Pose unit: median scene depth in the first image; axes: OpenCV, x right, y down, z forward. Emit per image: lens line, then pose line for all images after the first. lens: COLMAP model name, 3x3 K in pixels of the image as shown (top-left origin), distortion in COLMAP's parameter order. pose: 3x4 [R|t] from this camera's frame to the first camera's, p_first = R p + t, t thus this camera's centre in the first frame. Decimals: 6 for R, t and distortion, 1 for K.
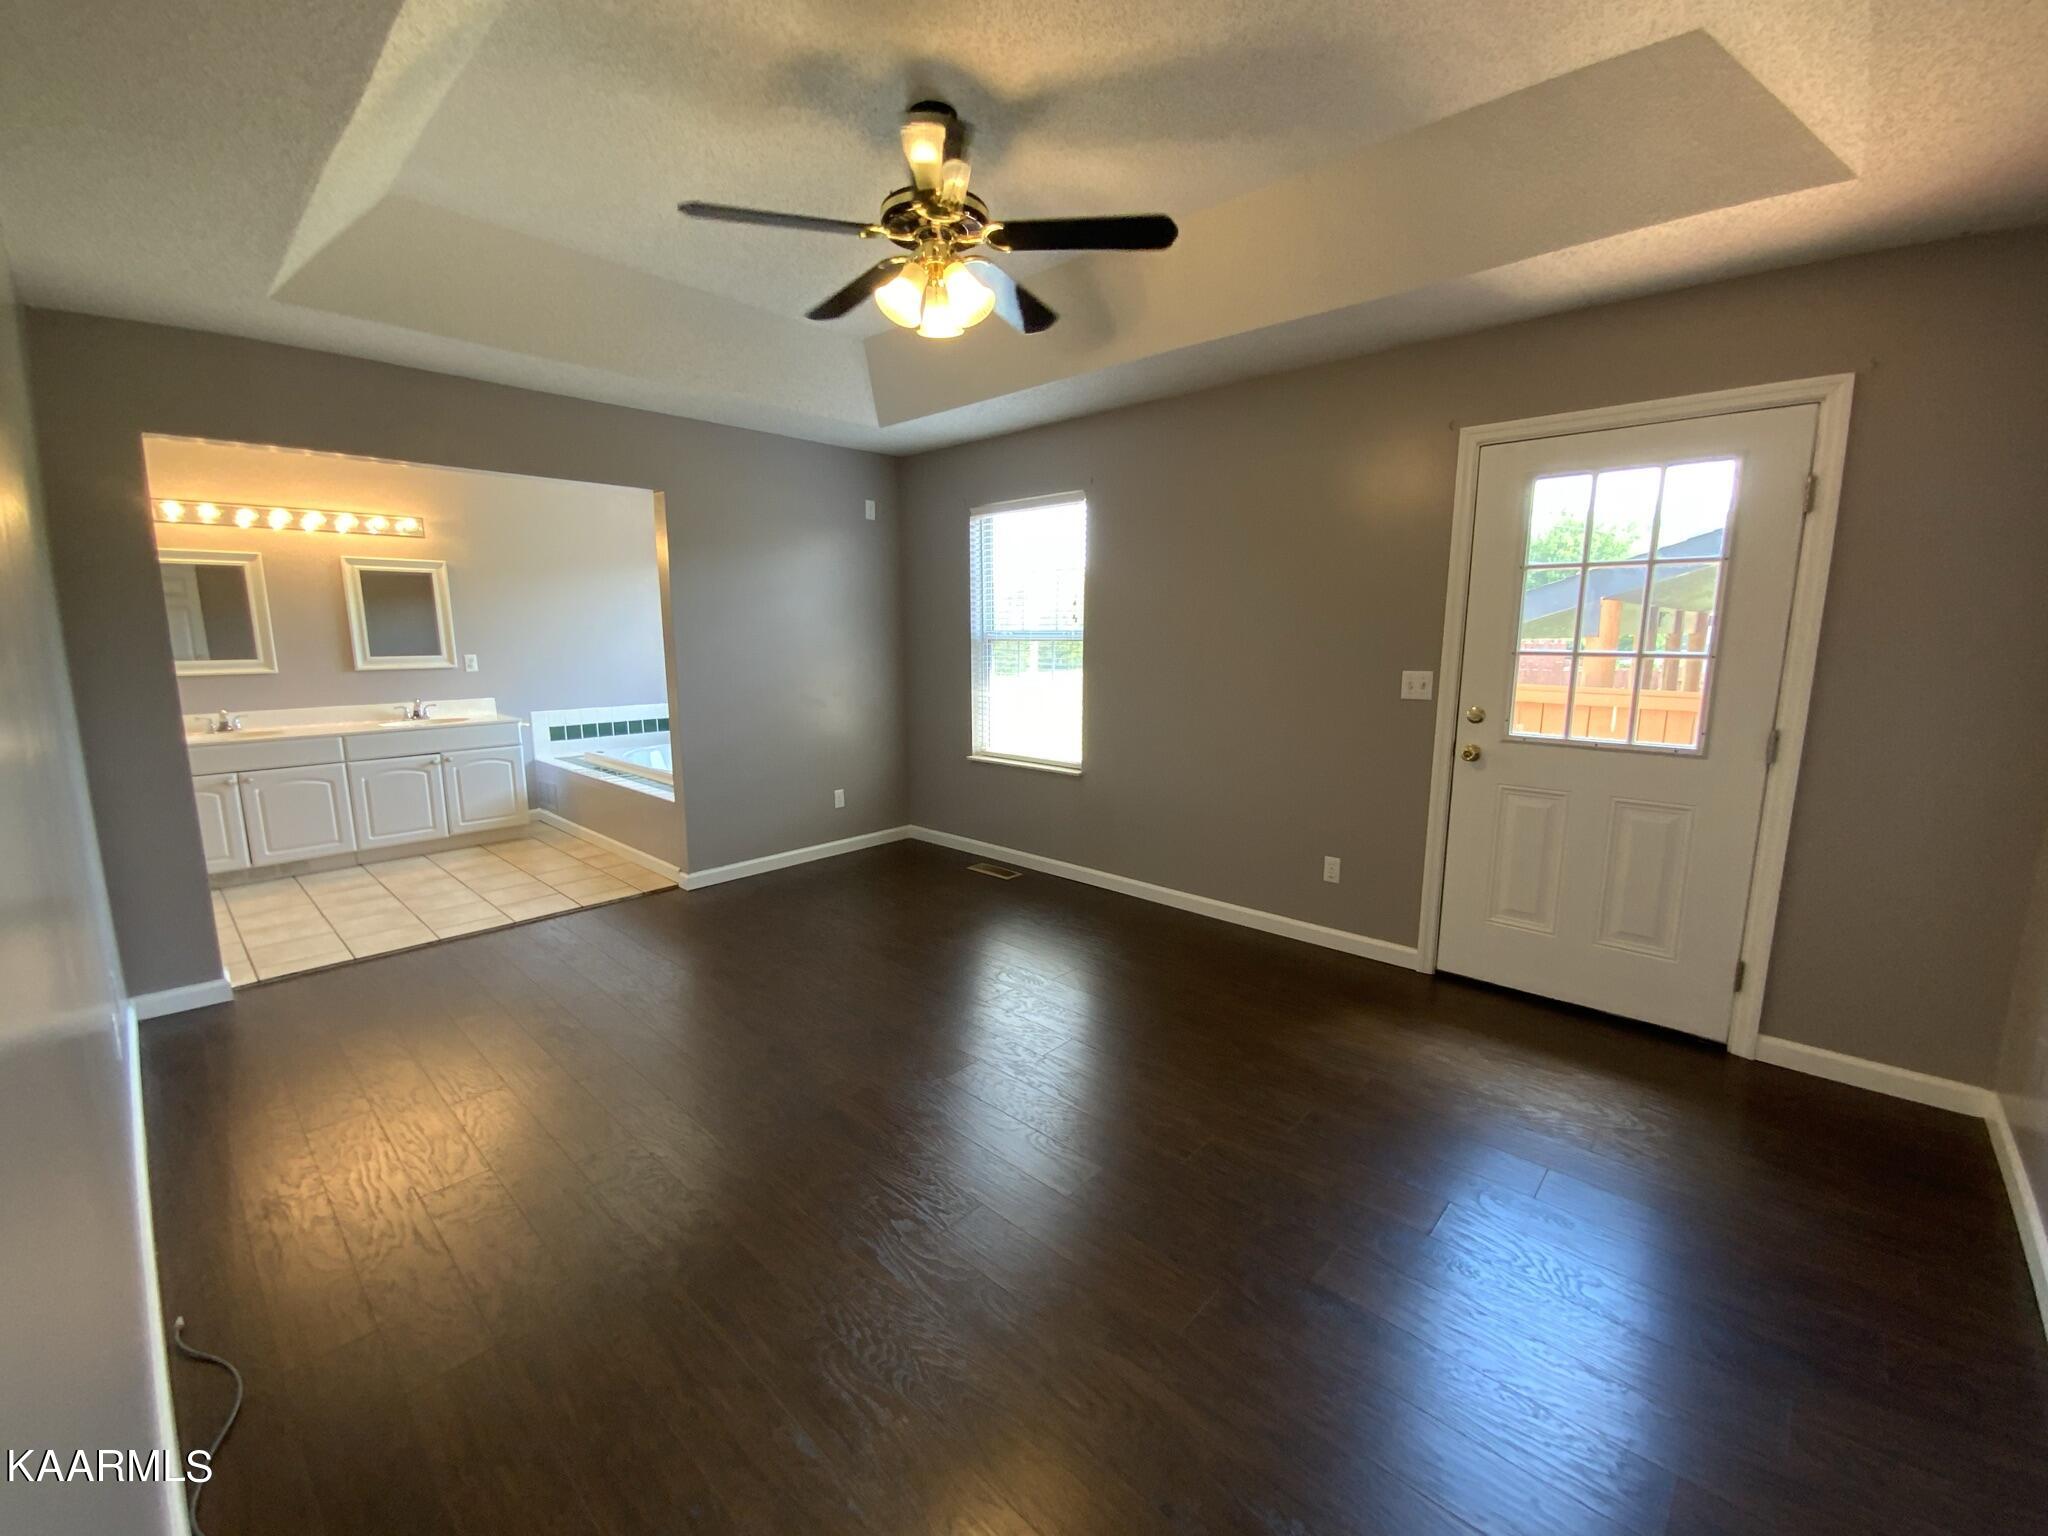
lens RADIAL K [[832.0, 0, 1017.6], [0, 832.0, 764.9], [0, 0, 1]] dist [0.001203, 0.000048]
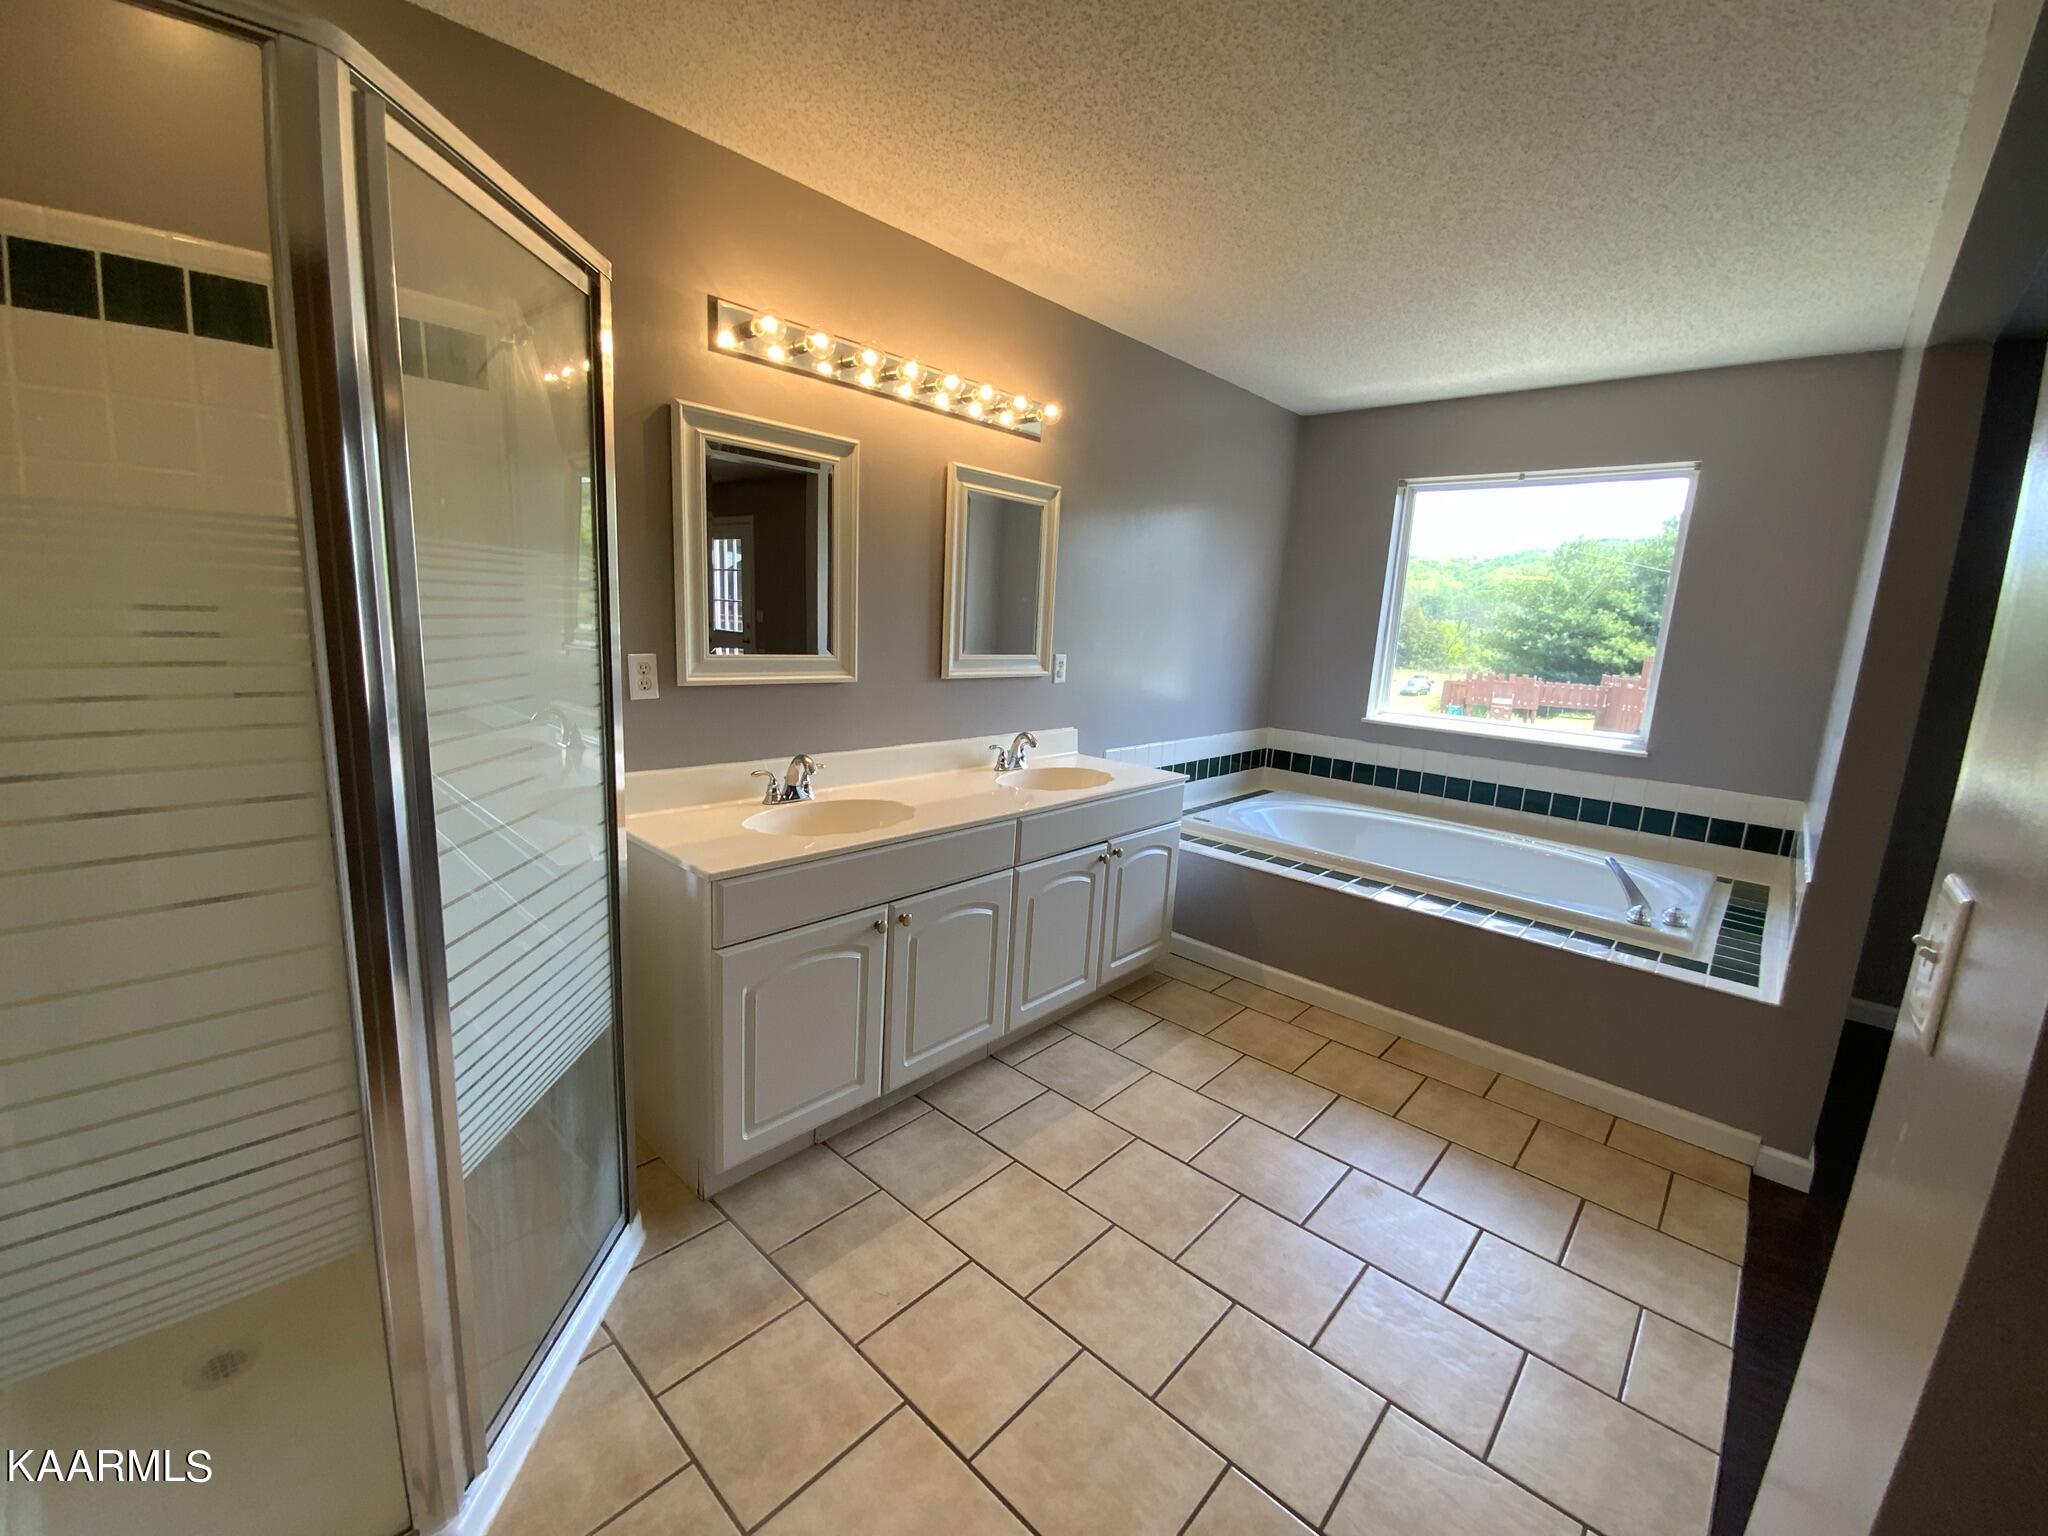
lens RADIAL K [[832.0, 0, 1029.6], [0, 832.0, 768.8], [0, 0, 1]] dist [0.001203, 0.000048]
pose [[0.998450, 0.048725, 0.026888, -0.754668], [-0.049191, 0.998646, 0.016929, -0.067123], [-0.026027, -0.018225, 0.999495, 0.459958]]
